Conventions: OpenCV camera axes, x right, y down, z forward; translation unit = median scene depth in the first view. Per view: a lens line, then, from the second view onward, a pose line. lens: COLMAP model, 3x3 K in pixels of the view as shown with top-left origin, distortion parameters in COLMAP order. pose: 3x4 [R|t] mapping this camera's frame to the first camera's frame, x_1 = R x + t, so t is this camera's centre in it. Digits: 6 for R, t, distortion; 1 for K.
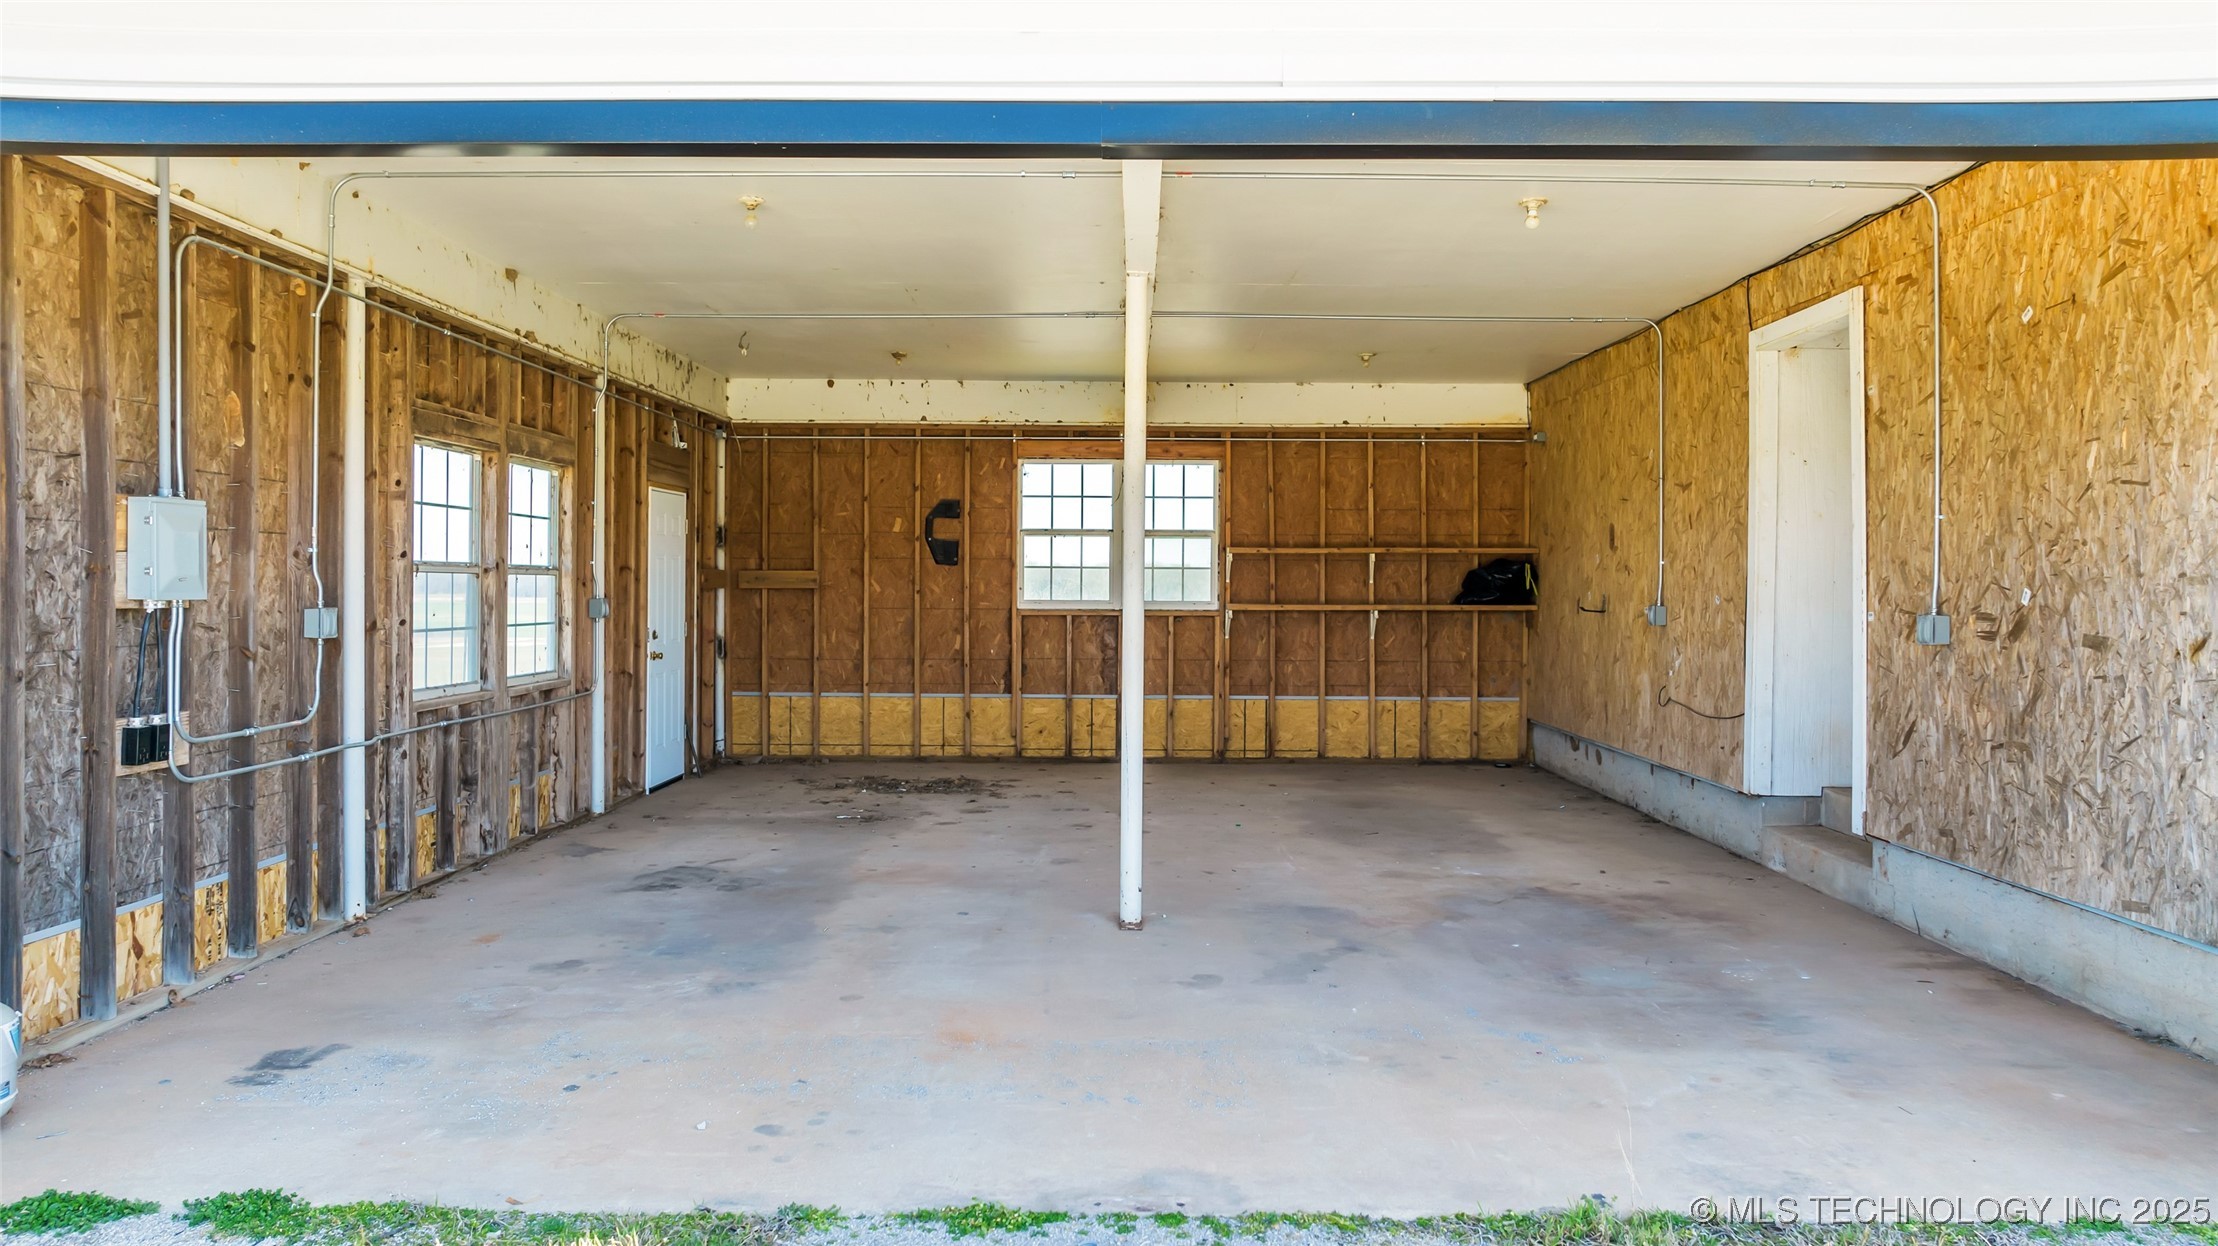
lens RADIAL K [[1573.0, 0, 1107.9], [0, 1573.0, 613.5], [0, 0, 1]] dist [-0.016009, -0.001510]
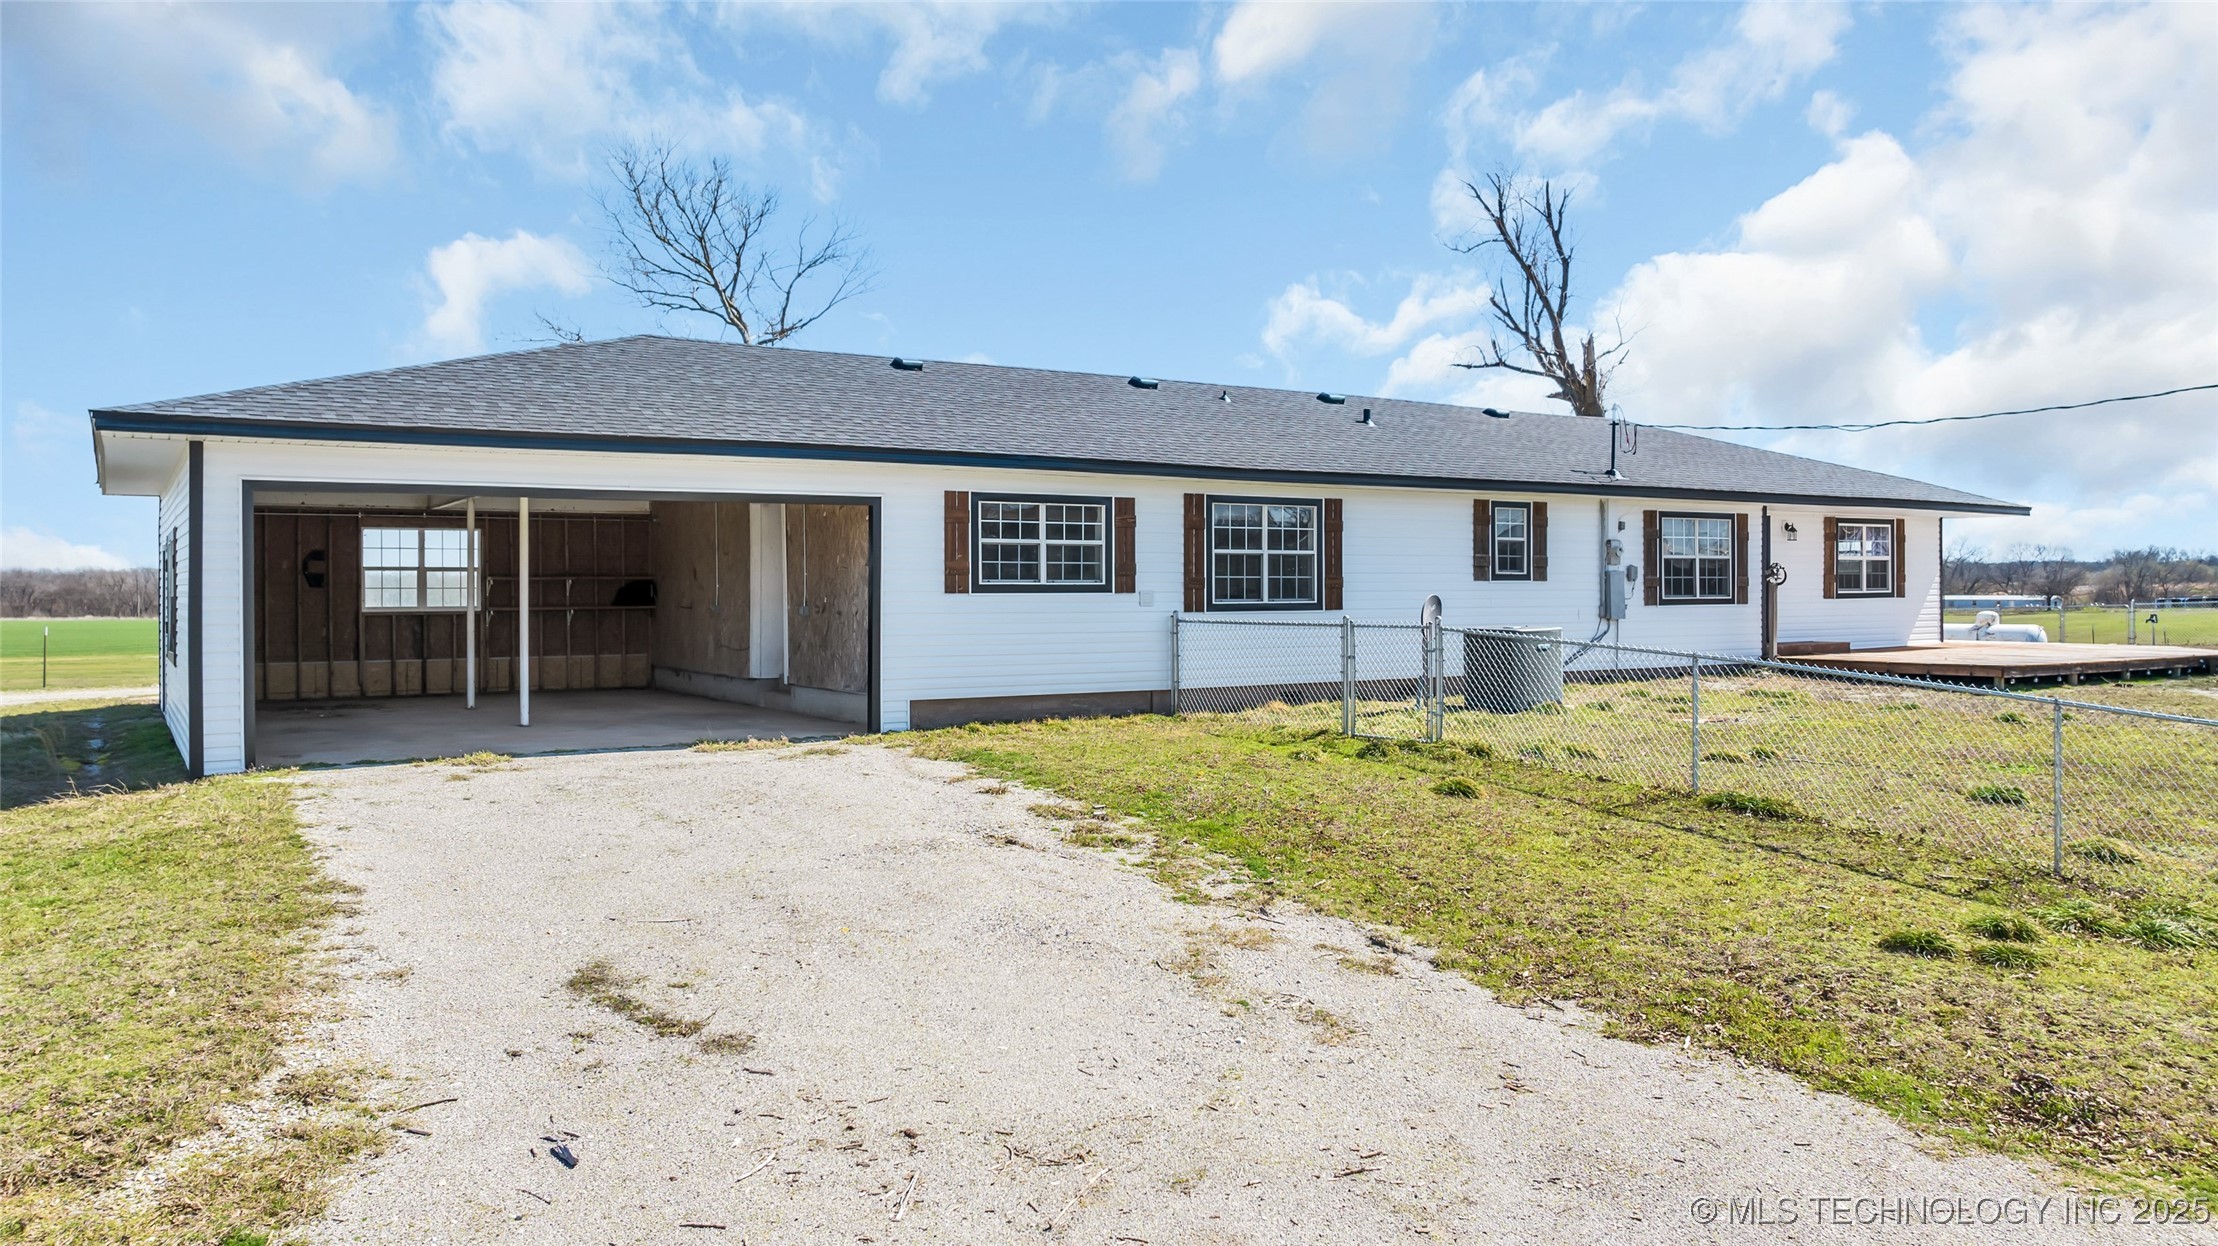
lens RADIAL K [[1576.1, 0, 1116.3], [0, 1576.1, 673.6], [0, 0, 1]] dist [0.000450, -0.000232]
pose [[0.832684, -0.037753, 0.552460, -0.335073], [0.017410, 0.998965, 0.042024, 0.006744], [-0.553475, -0.025374, 0.832479, -0.951788]]
